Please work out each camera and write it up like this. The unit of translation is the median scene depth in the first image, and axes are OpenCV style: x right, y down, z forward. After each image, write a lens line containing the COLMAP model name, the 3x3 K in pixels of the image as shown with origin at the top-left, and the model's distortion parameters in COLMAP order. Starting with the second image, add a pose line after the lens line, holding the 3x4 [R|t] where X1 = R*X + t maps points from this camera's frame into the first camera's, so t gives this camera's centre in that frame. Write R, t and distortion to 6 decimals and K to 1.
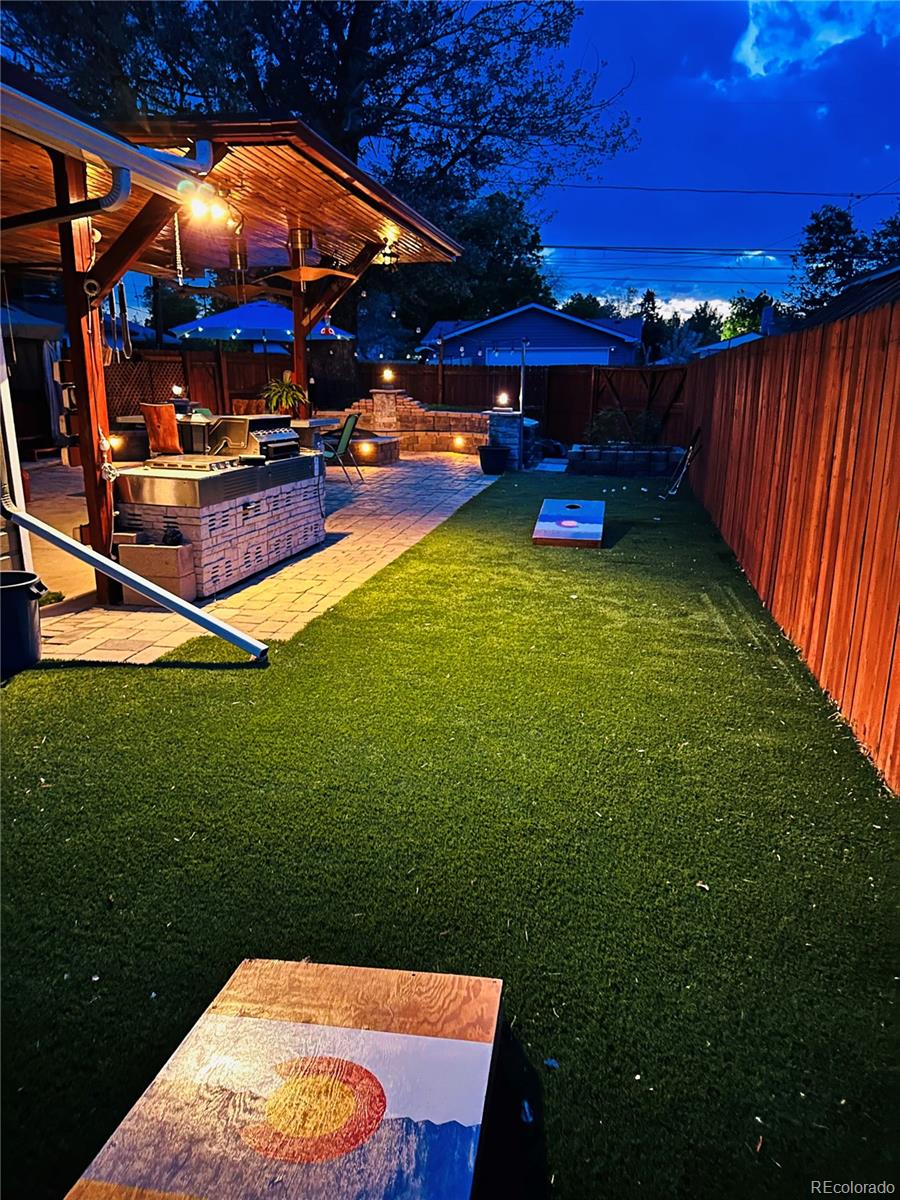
lens RADIAL K [[833.8, 0, 450.0], [0, 833.8, 600.0], [0, 0, 1]] dist [0.133809, -0.207716]
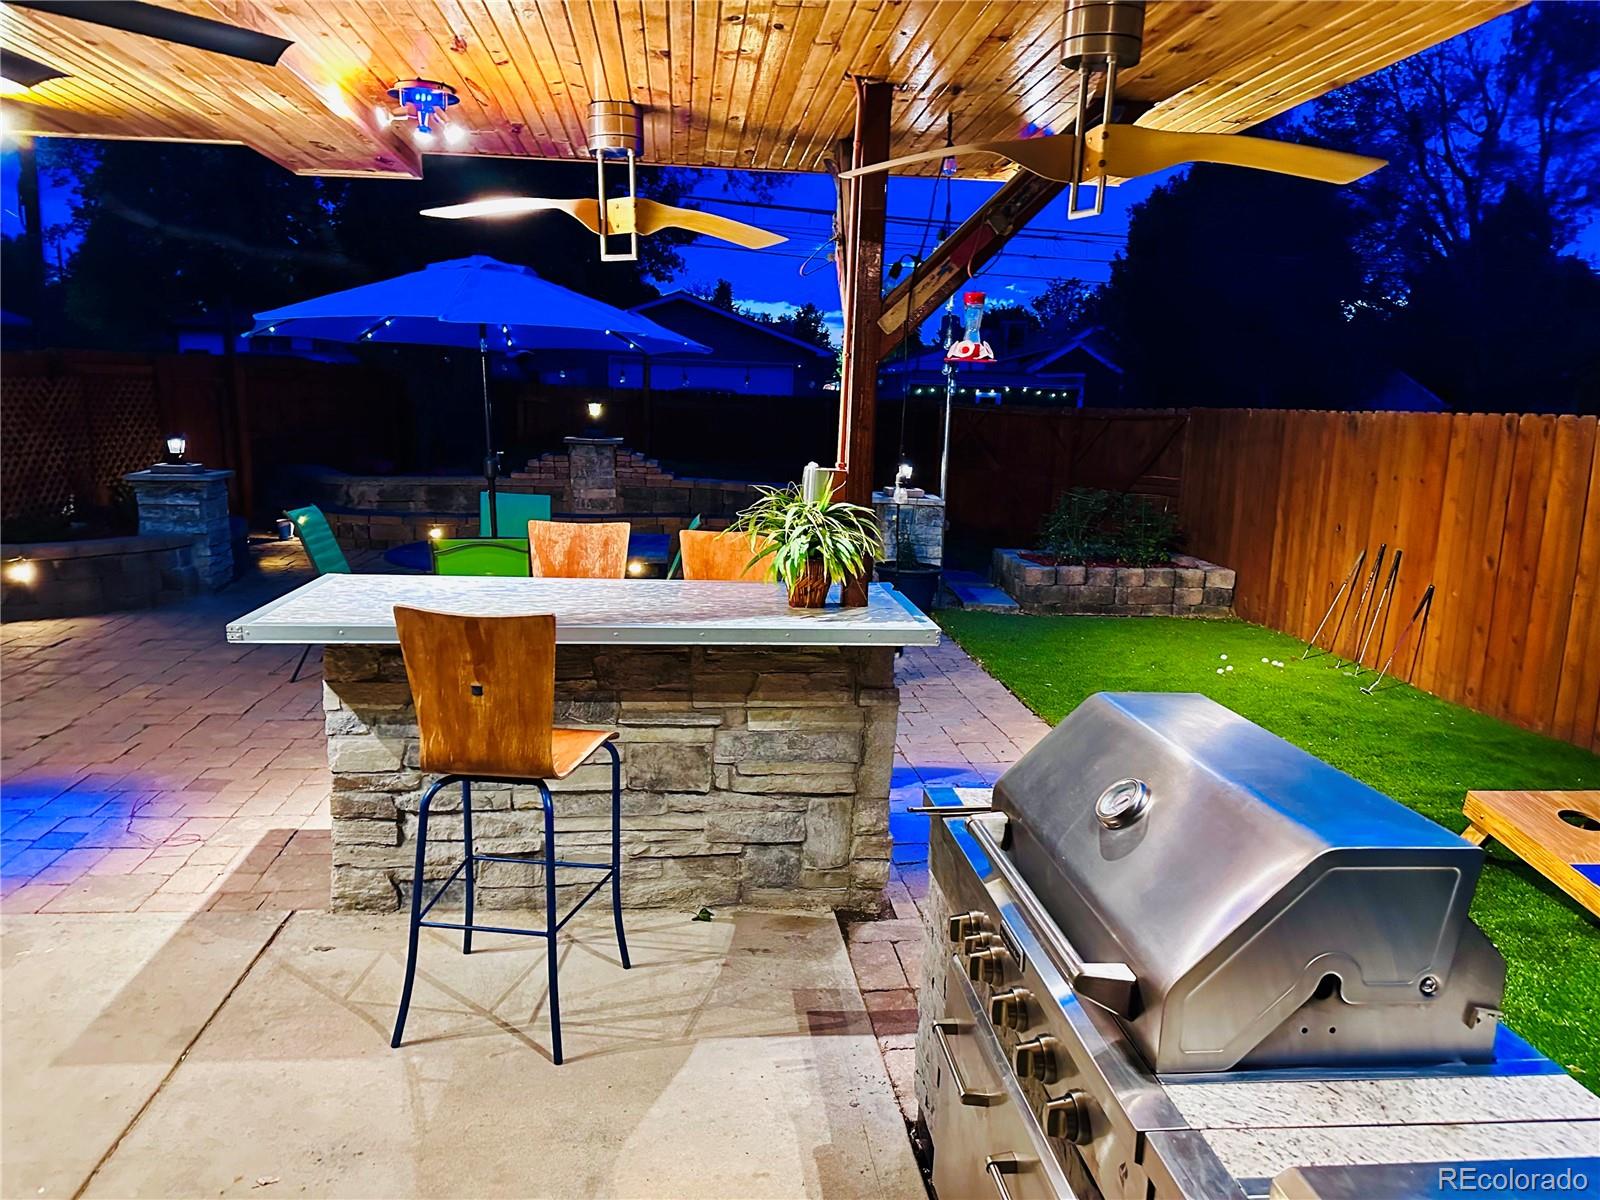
lens RADIAL K [[1108.0, 0, 800.0], [0, 1108.0, 600.0], [0, 0, 1]] dist [0.081294, -0.083777]
pose [[0.953036, -0.032425, 0.301116, -0.413357], [0.054340, 0.996425, -0.064691, -0.240993], [-0.297942, 0.078016, 0.951391, 0.761813]]
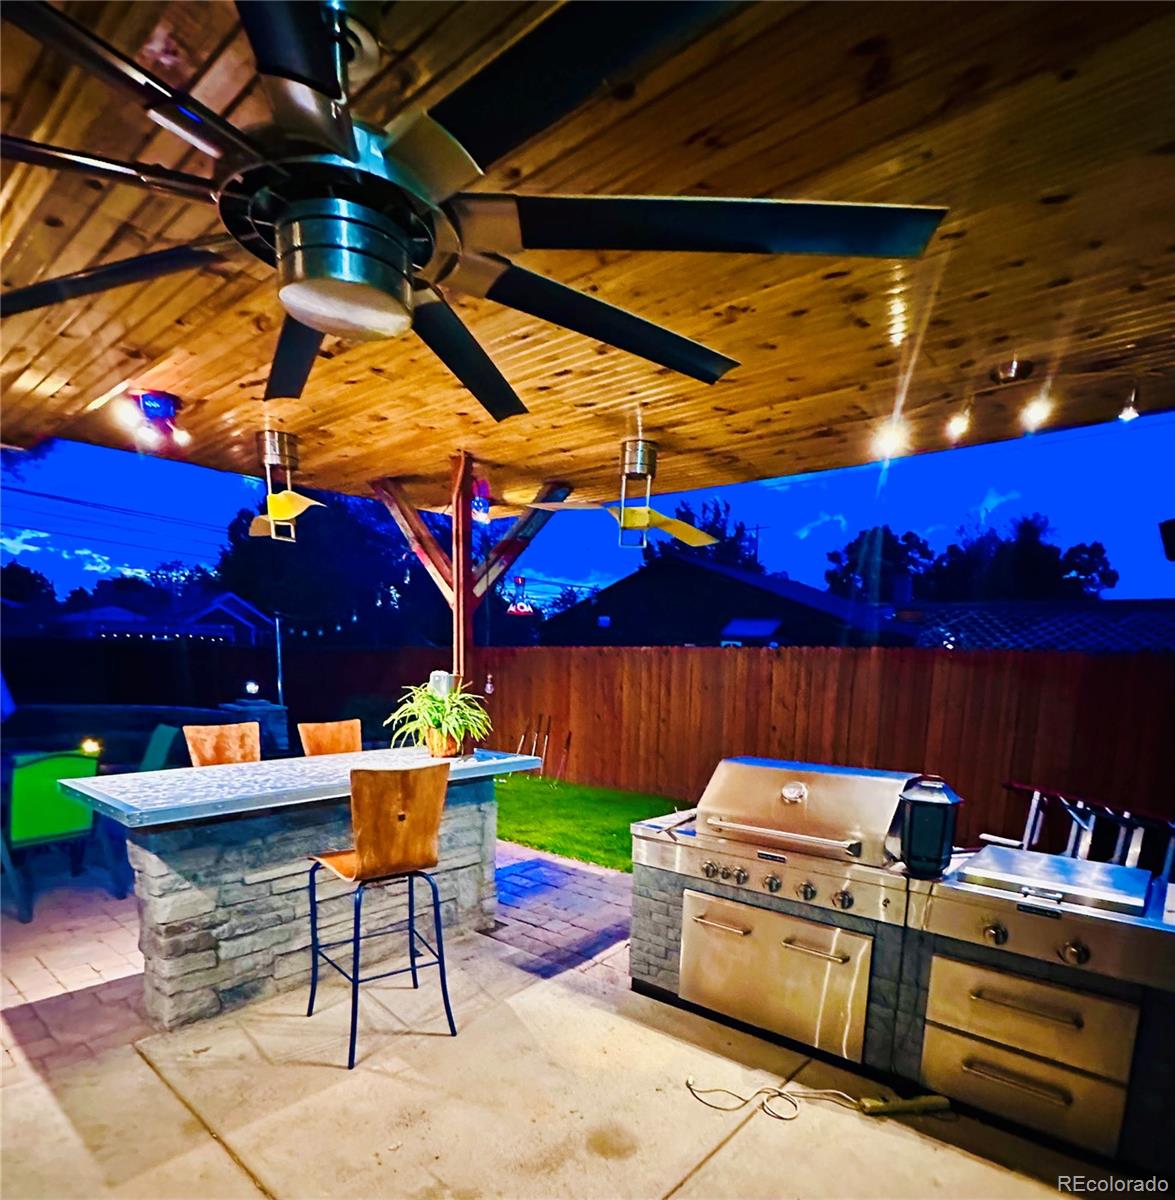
lens RADIAL K [[709.9, 0, 585.7], [0, 709.9, 779.6], [0, 0, 1]] dist [-0.023960, 0.000193]
pose [[0.487576, -0.145237, 0.860916, -0.689446], [0.204775, 0.977585, 0.048945, -0.259640], [-0.848727, 0.152430, 0.506387, 0.886341]]
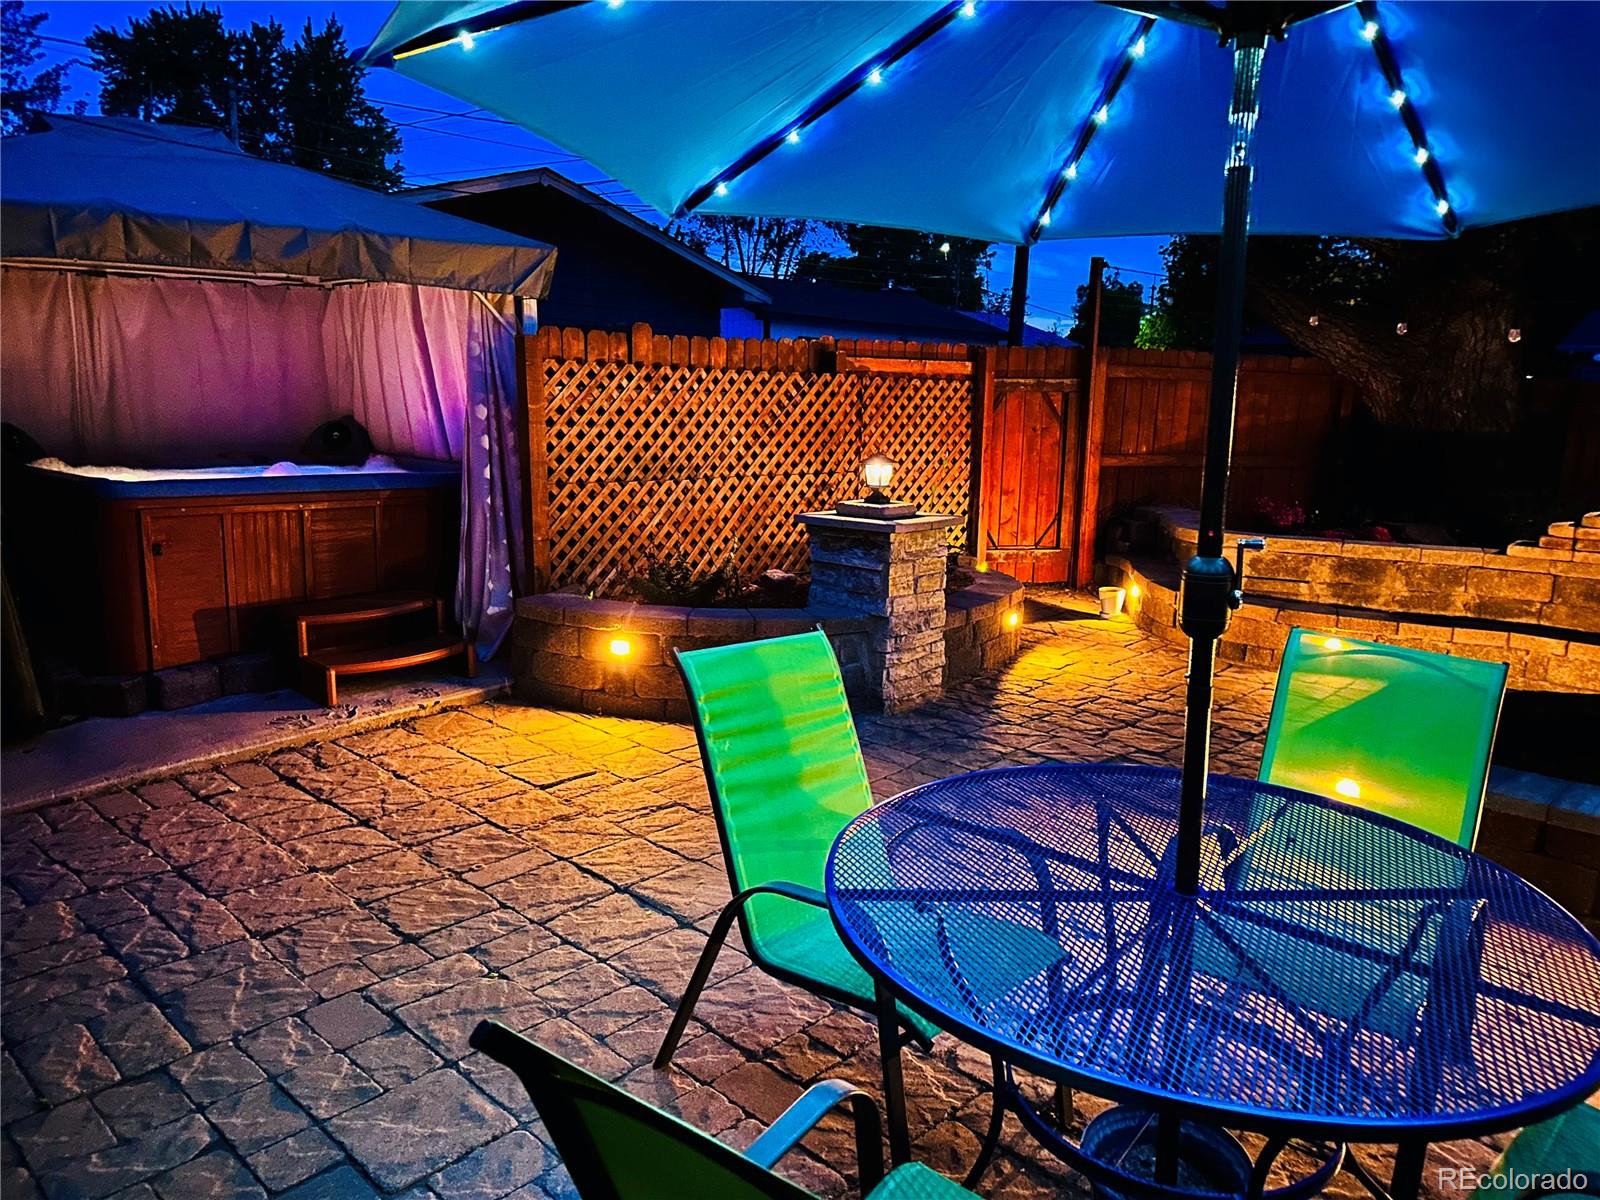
lens RADIAL K [[1111.7, 0, 800.0], [0, 1111.7, 600.0], [0, 0, 1]] dist [0.133809, -0.207716]
pose [[0.846244, 0.114550, -0.520336, -0.317331], [-0.158918, 0.986428, -0.041297, -0.400362], [0.508543, 0.117638, 0.852962, 1.457447]]
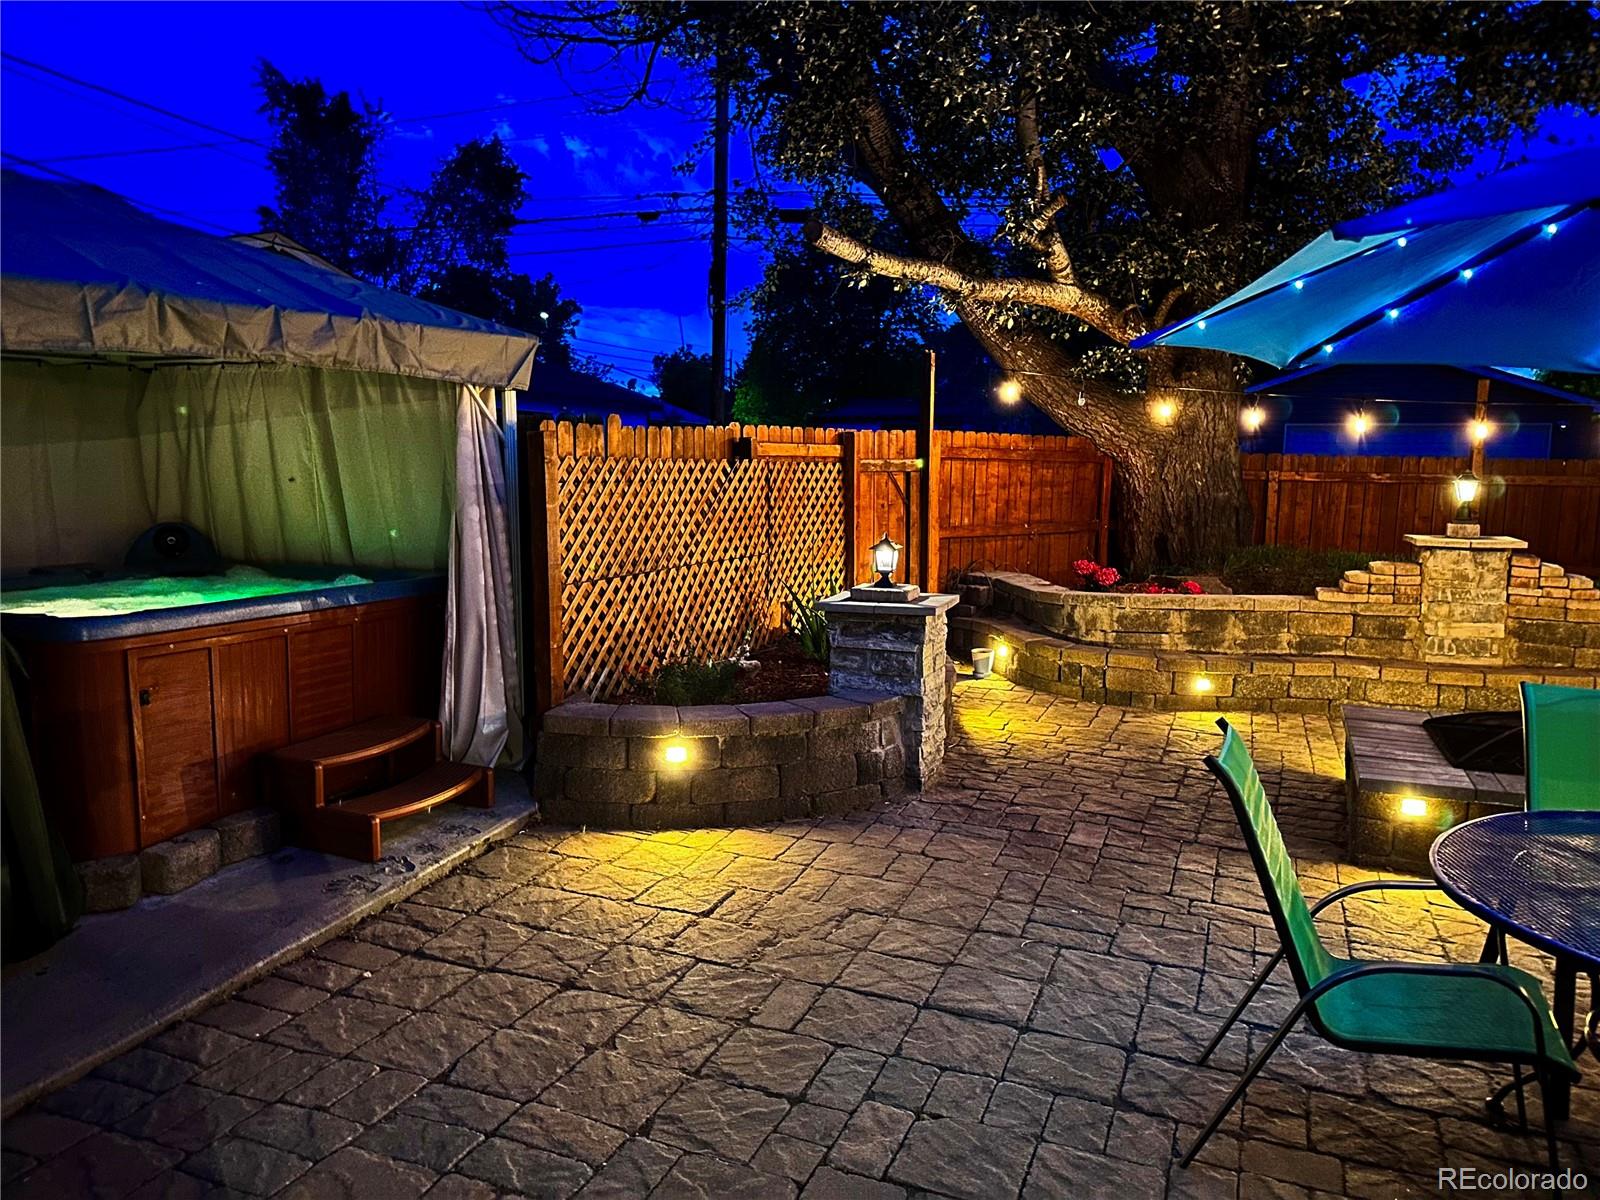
lens RADIAL K [[1111.7, 0, 800.0], [0, 1111.7, 600.0], [0, 0, 1]] dist [0.133809, -0.207716]
pose [[0.980808, 0.028169, -0.192930, -0.594147], [-0.054973, 0.989317, -0.135021, -0.386509], [0.187065, 0.143036, 0.971878, 1.347161]]
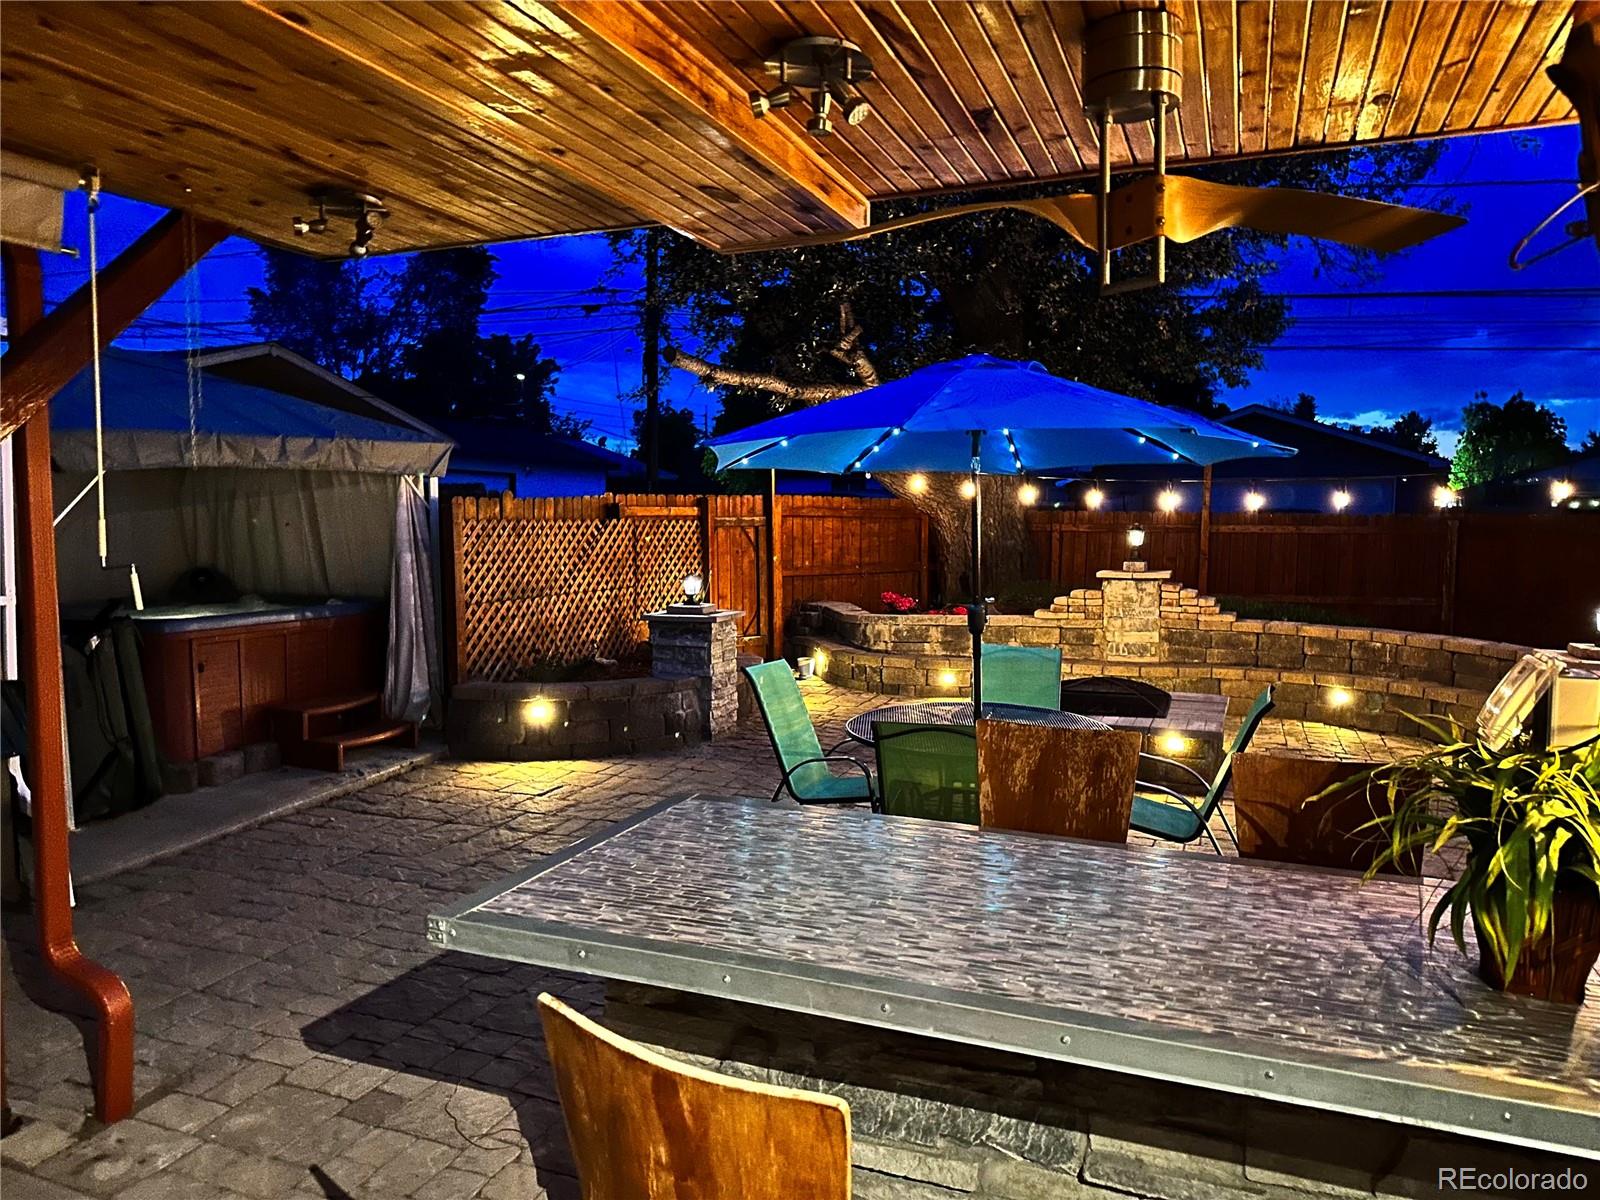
lens RADIAL K [[1104.2, 0, 802.1], [0, 1104.2, 596.9], [0, 0, 1]] dist [0.151411, -0.293550]
pose [[0.984242, 0.010507, -0.176513, -0.358551], [-0.043161, 0.982315, -0.182192, -0.303368], [0.171477, 0.186939, 0.967290, 1.001749]]
